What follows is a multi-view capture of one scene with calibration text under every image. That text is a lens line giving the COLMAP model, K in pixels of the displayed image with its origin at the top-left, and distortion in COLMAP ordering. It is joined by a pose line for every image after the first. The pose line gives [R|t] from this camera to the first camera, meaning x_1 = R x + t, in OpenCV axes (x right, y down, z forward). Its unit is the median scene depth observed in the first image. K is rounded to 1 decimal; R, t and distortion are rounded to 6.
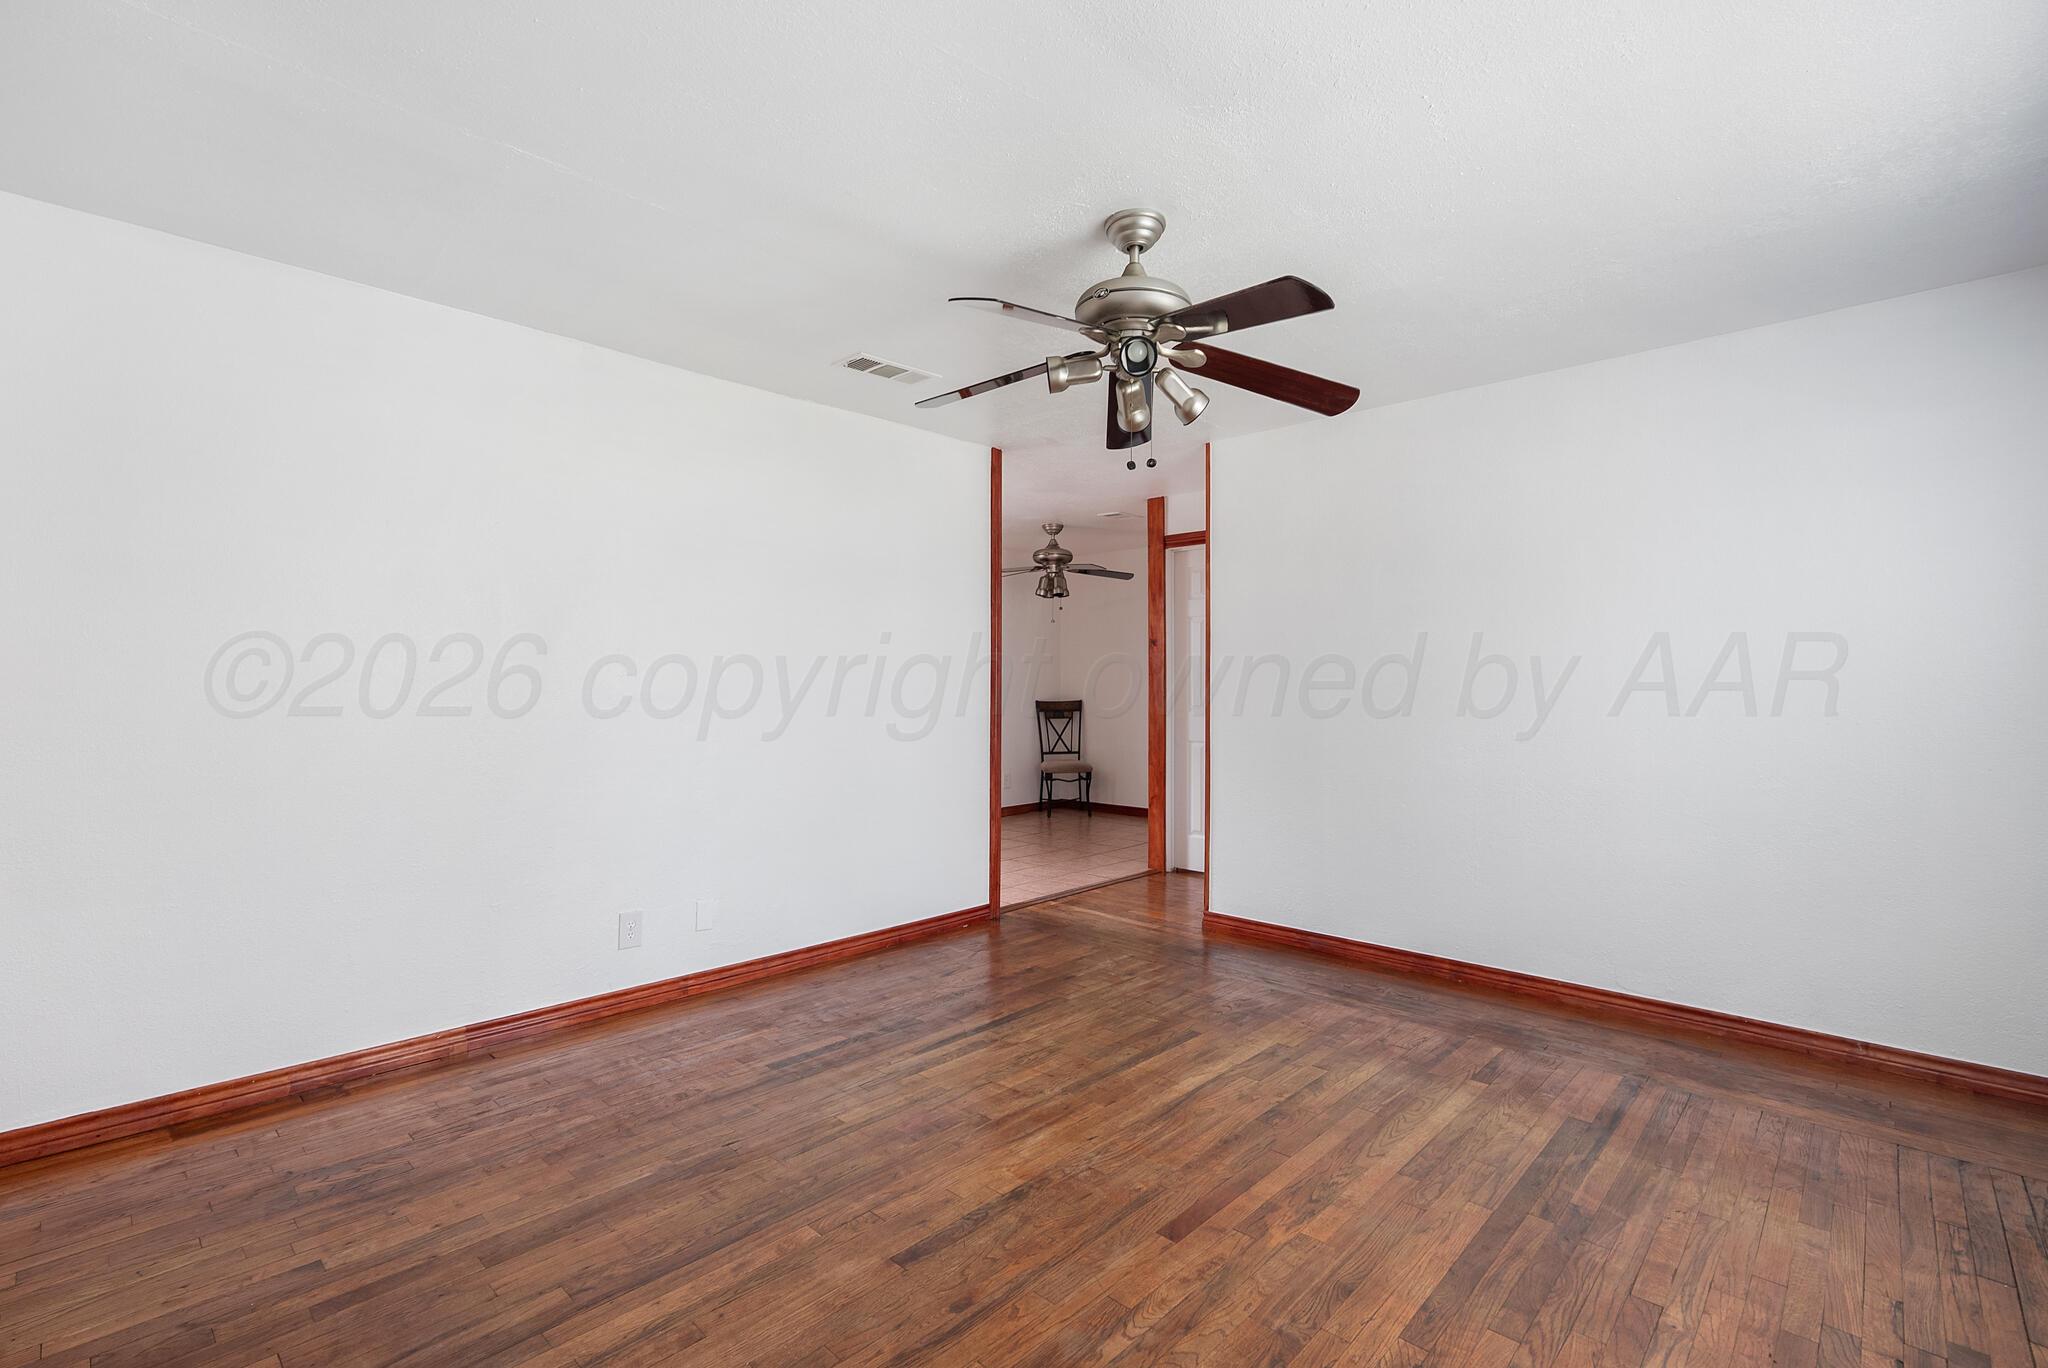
lens RADIAL K [[933.8, 0, 1018.5], [0, 933.8, 684.4], [0, 0, 1]] dist [-0.004825, -0.000152]
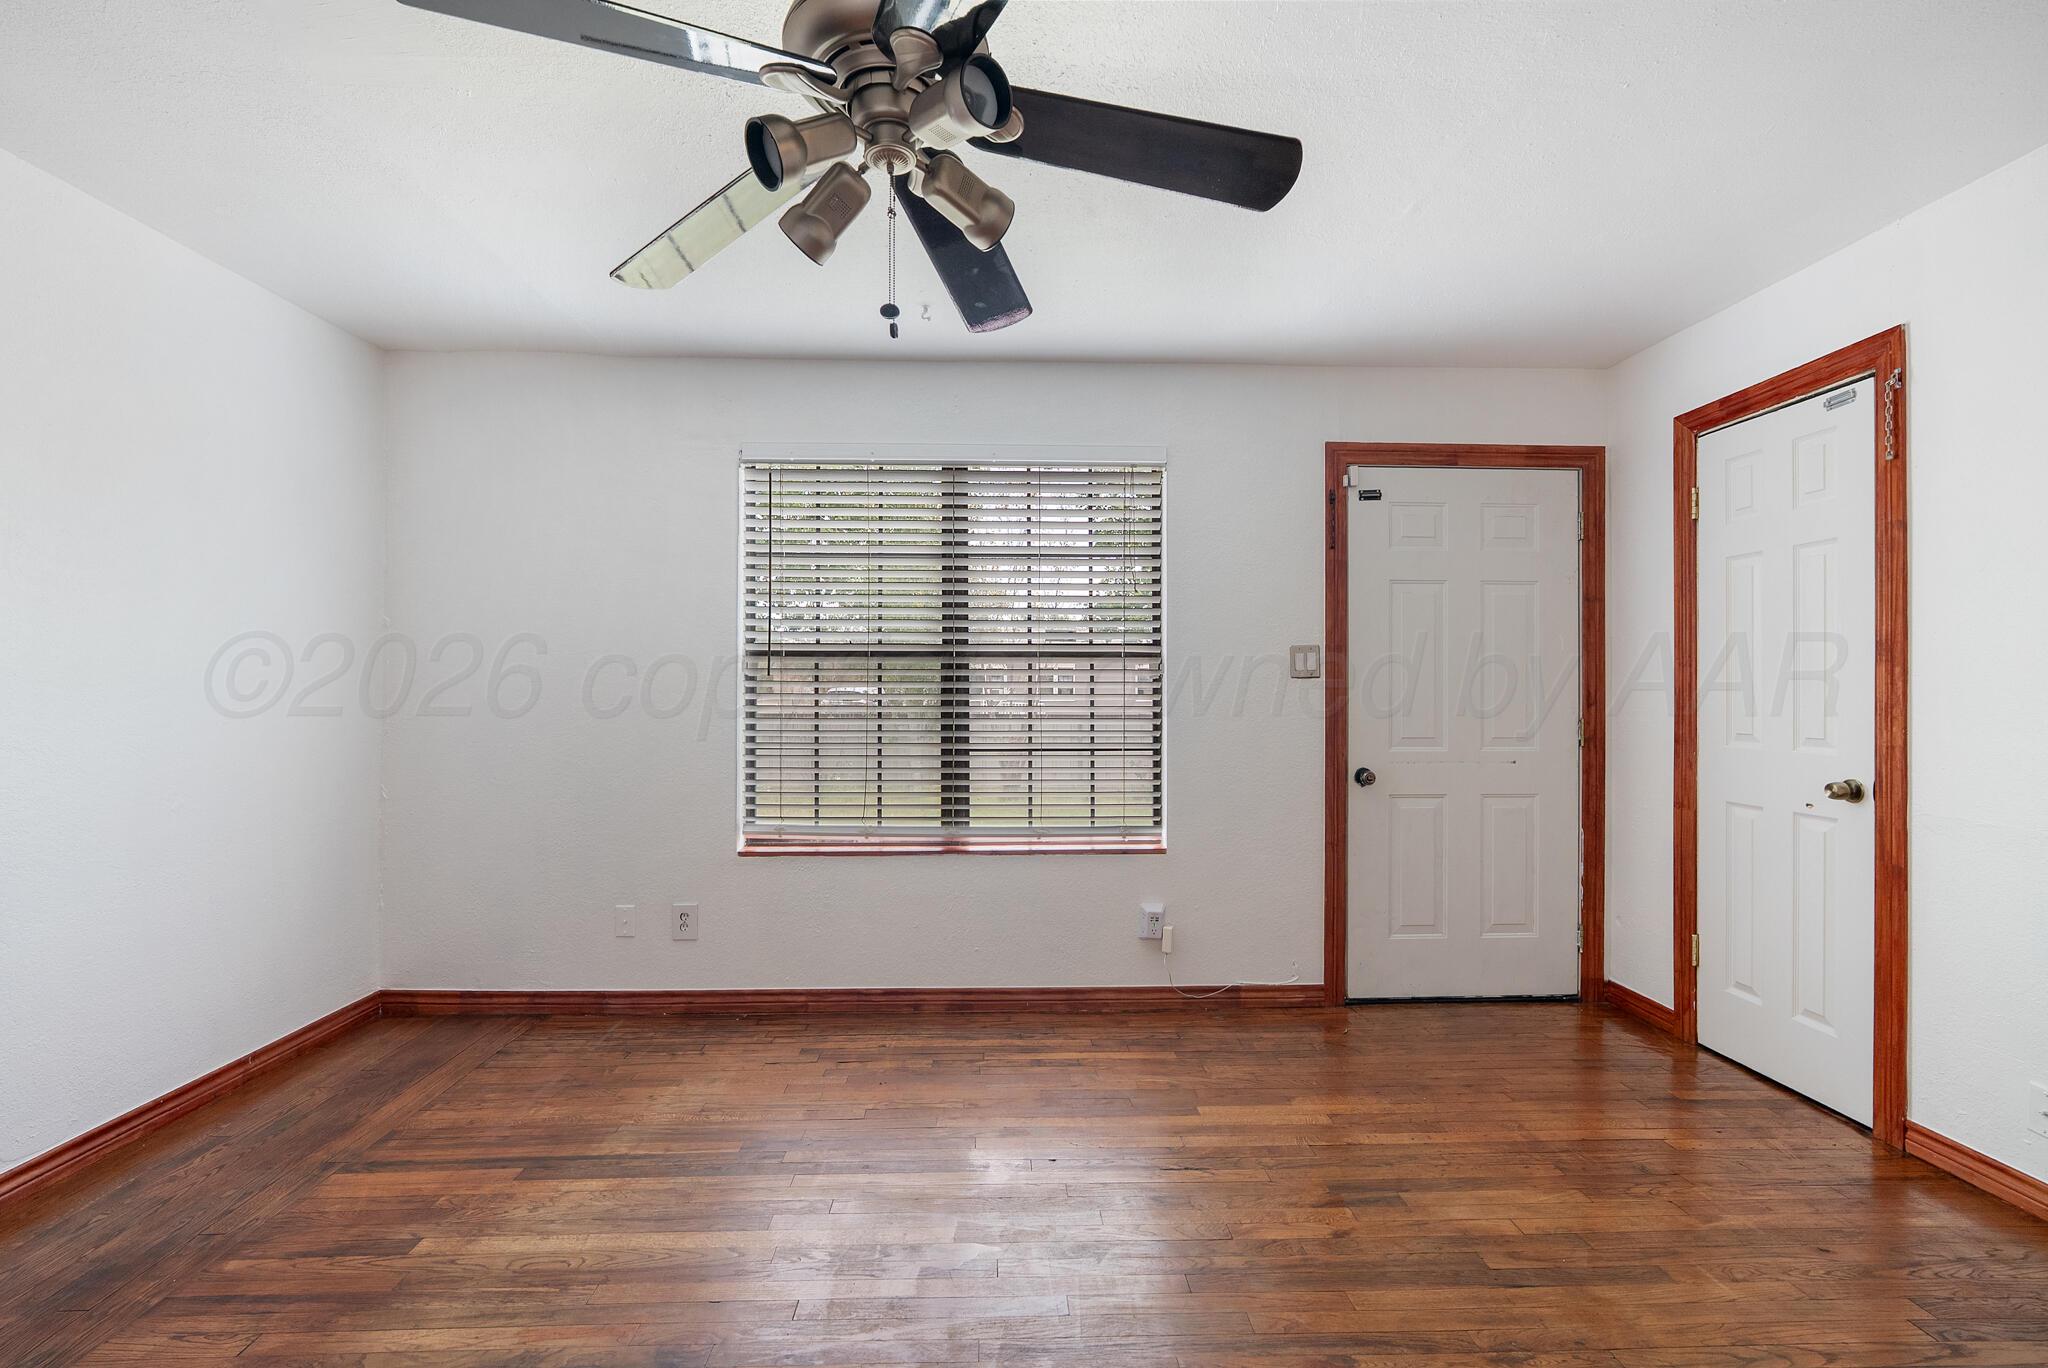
lens RADIAL K [[913.2, 0, 1024.0], [0, 913.2, 684.0], [0, 0, 1]] dist [-0.007168, 0.000800]
pose [[-0.712971, -0.005561, 0.701171, -0.309193], [-0.007810, 0.999969, -0.000011, 0.011423], [-0.701150, -0.005484, -0.712993, 1.249742]]
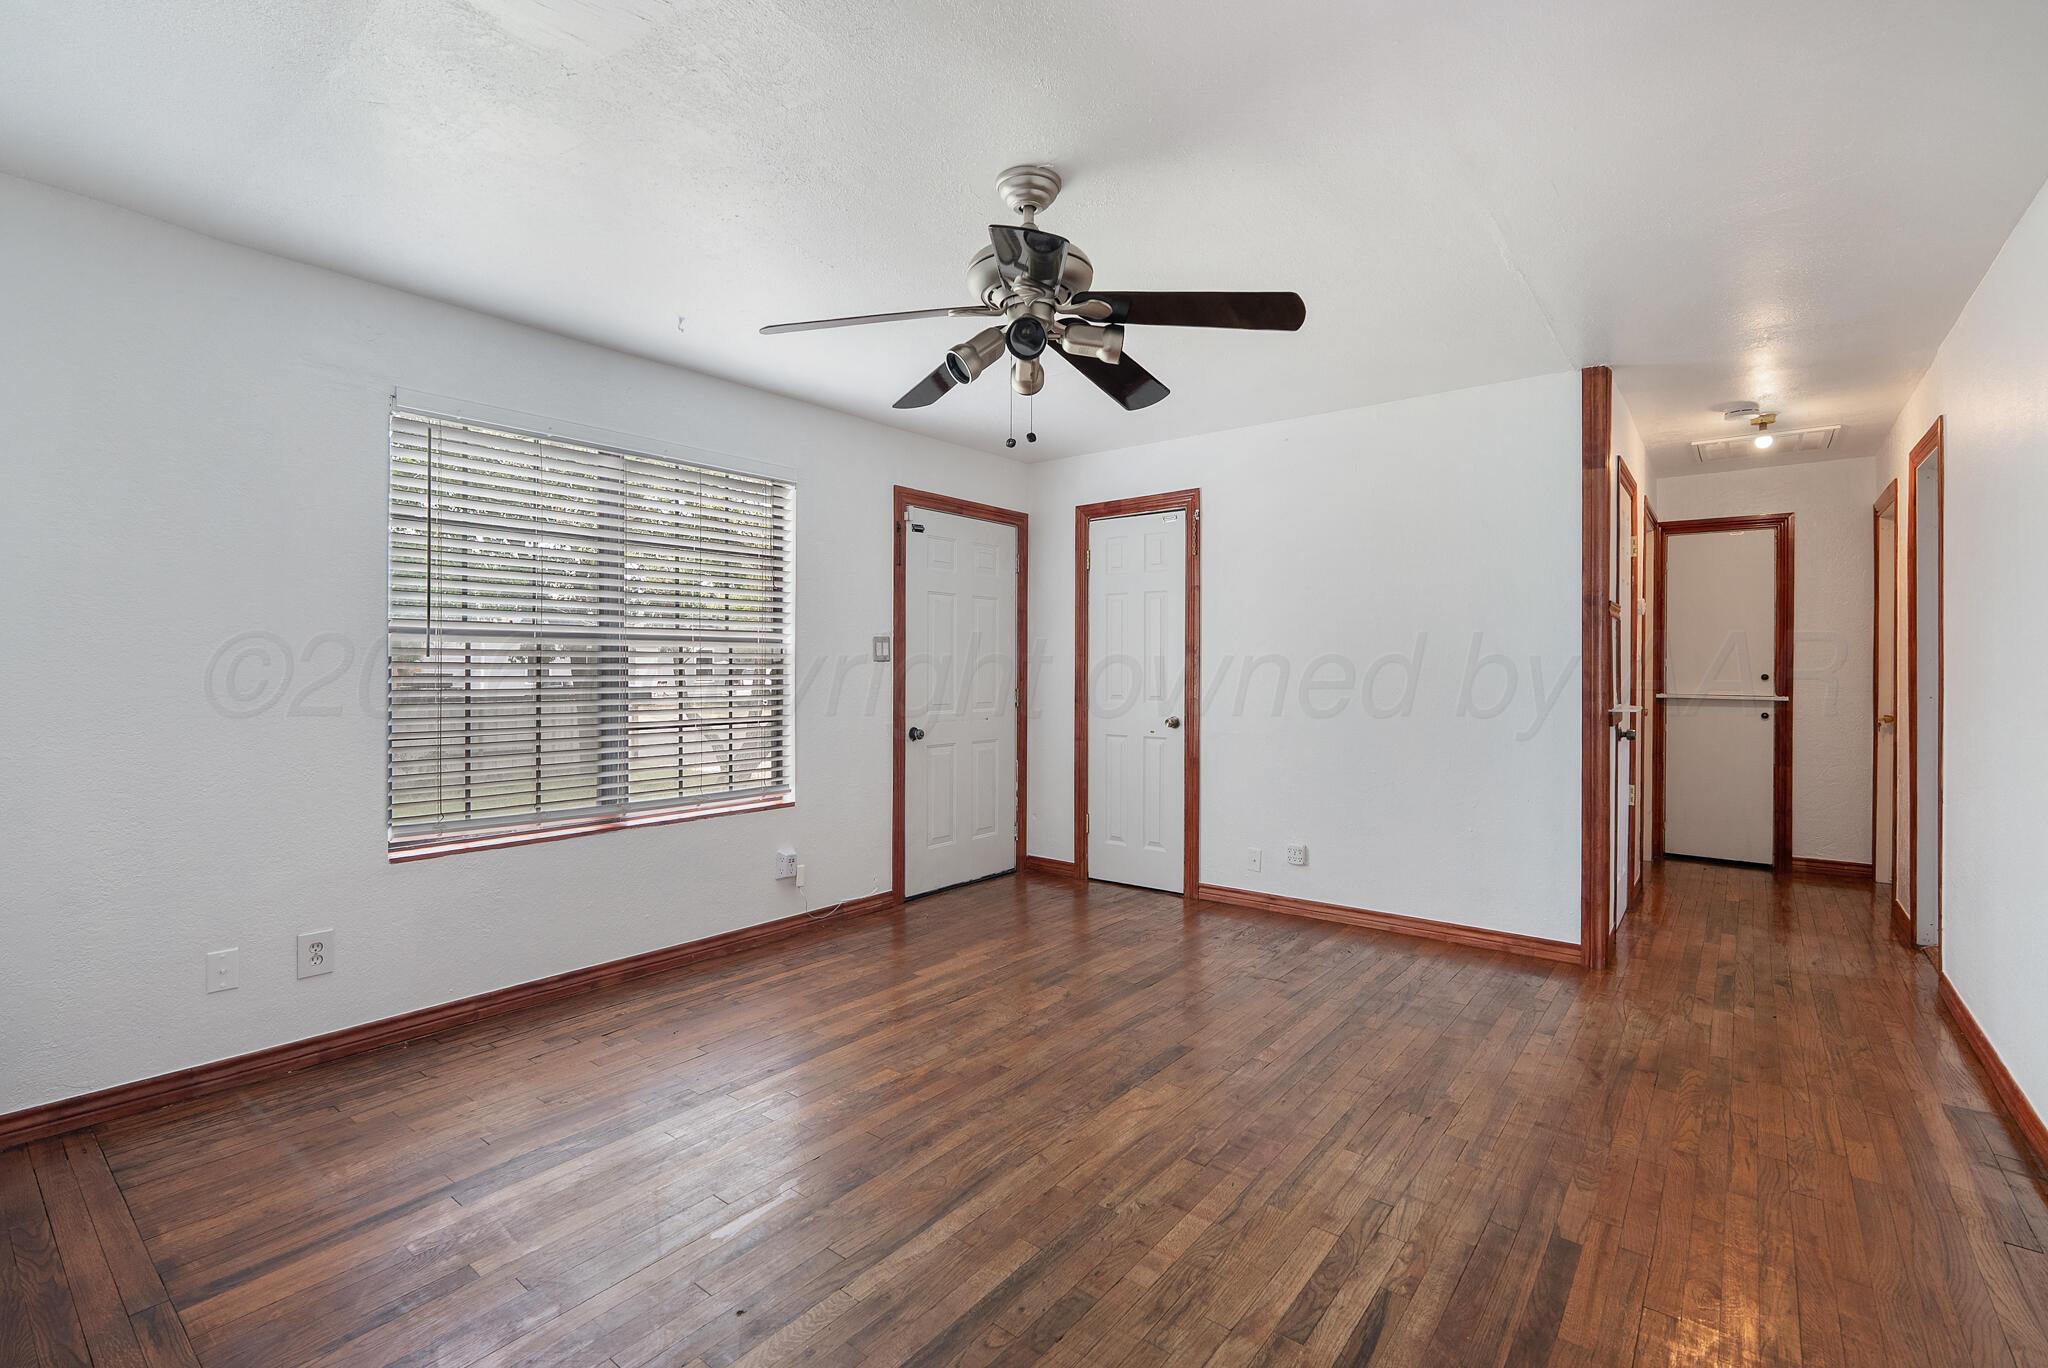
lens RADIAL K [[923.7, 0, 1020.7], [0, 923.7, 674.6], [0, 0, 1]] dist [-0.004050, 0.000102]
pose [[-0.996458, -0.007897, -0.083721, 0.192475], [-0.008257, 0.999958, 0.003954, 0.014957], [0.083687, 0.004631, -0.996481, 1.784790]]
